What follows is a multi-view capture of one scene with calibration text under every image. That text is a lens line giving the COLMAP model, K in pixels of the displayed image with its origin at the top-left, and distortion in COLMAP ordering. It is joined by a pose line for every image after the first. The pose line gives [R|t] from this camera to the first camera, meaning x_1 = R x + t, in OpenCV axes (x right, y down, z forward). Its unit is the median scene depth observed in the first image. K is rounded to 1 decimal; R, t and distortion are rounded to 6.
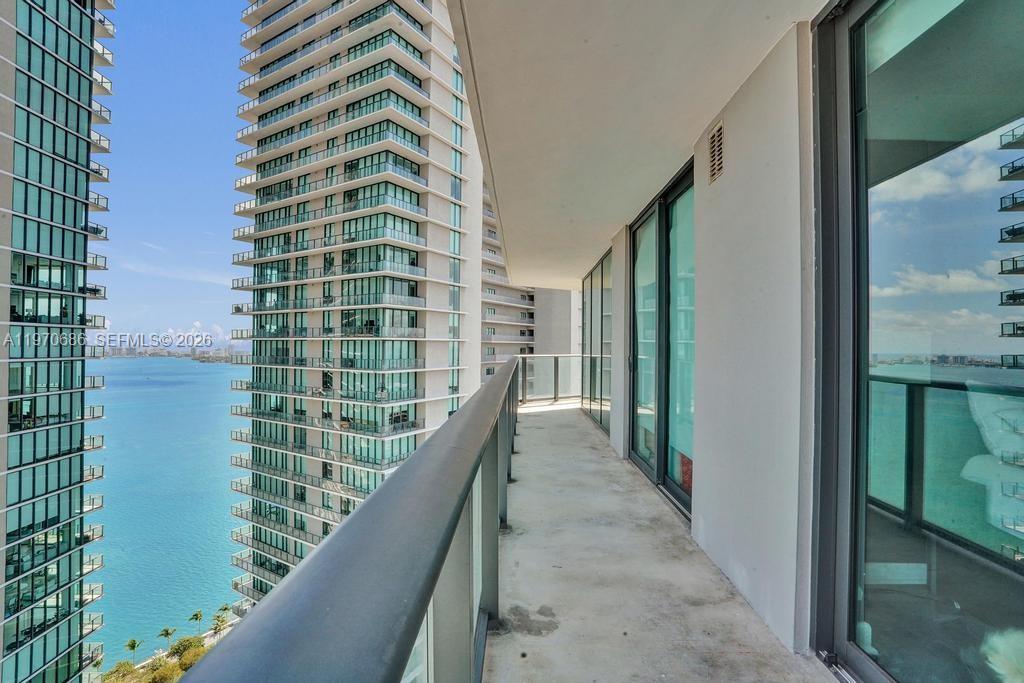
lens RADIAL K [[489.1, 0, 517.0], [0, 489.1, 340.5], [0, 0, 1]] dist [-0.061986, 0.024408]
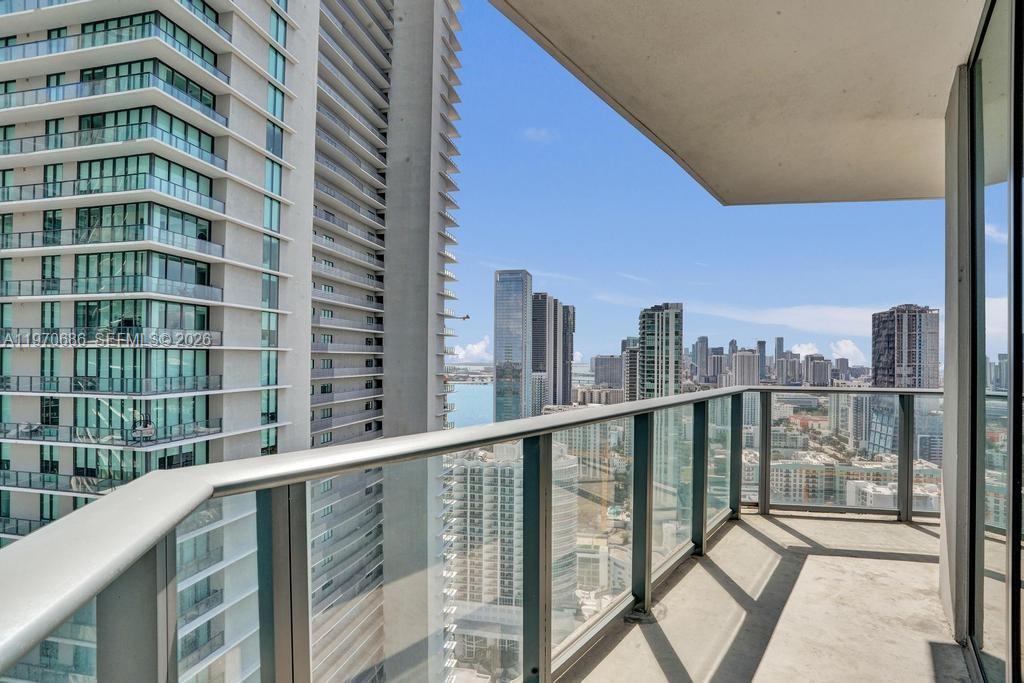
lens RADIAL K [[489.1, 0, 513.8], [0, 489.1, 356.3], [0, 0, 1]] dist [-0.061986, 0.024408]
pose [[0.956105, 0.002603, 0.293012, 0.008632], [-0.005675, 0.999937, 0.009635, 0.000807], [-0.292968, -0.010875, 0.956060, 0.230537]]
